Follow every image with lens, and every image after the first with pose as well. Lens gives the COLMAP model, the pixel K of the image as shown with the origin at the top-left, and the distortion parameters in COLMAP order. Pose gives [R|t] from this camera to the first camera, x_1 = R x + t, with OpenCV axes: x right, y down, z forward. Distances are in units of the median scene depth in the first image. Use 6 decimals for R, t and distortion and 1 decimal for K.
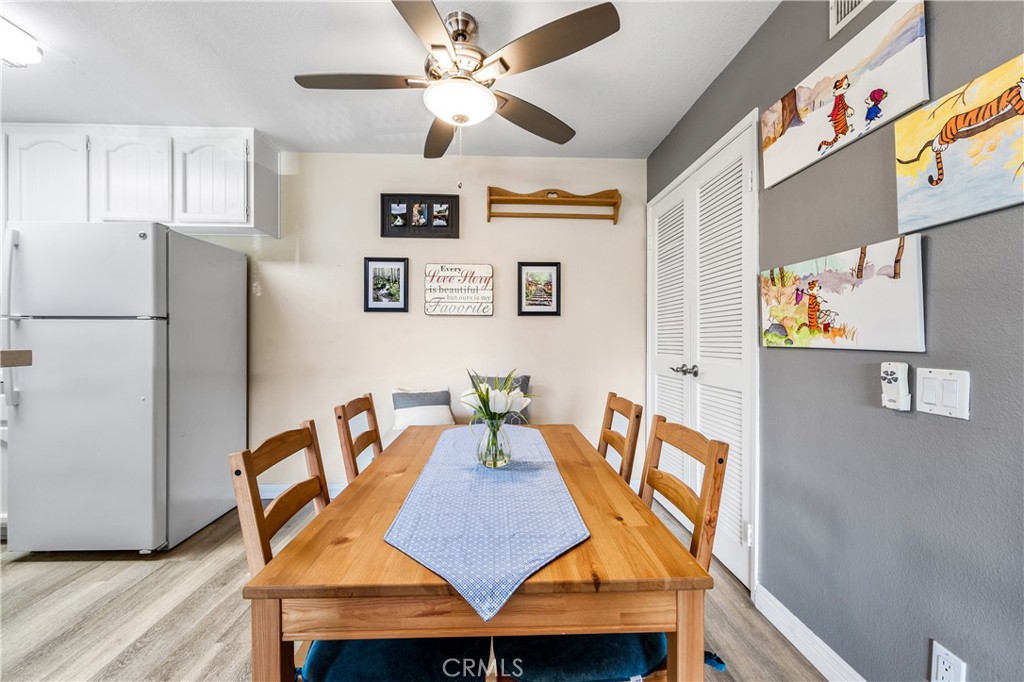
lens RADIAL K [[407.0, 0, 512.0], [0, 407.0, 341.0], [0, 0, 1]] dist [0.000806, 0.000090]
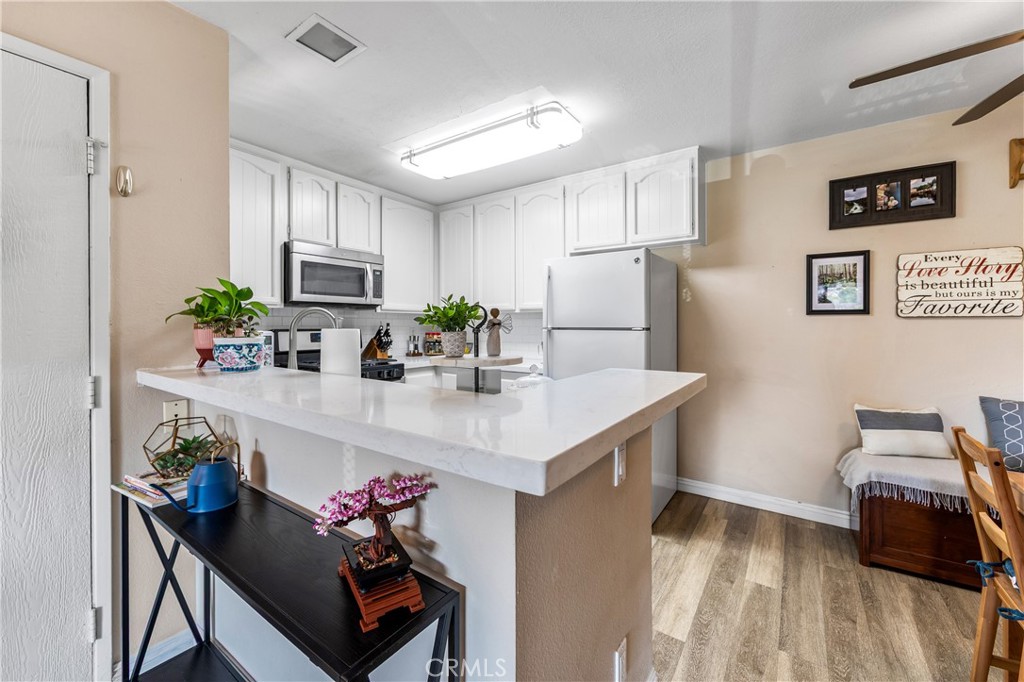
lens RADIAL K [[410.0, 0, 511.6], [0, 410.0, 328.3], [0, 0, 1]] dist [-0.003219, -0.000206]
pose [[0.794308, 0.002318, -0.607511, -0.330330], [0.000563, 0.999989, 0.004551, -0.045812], [0.607515, -0.003957, 0.794298, -0.127487]]
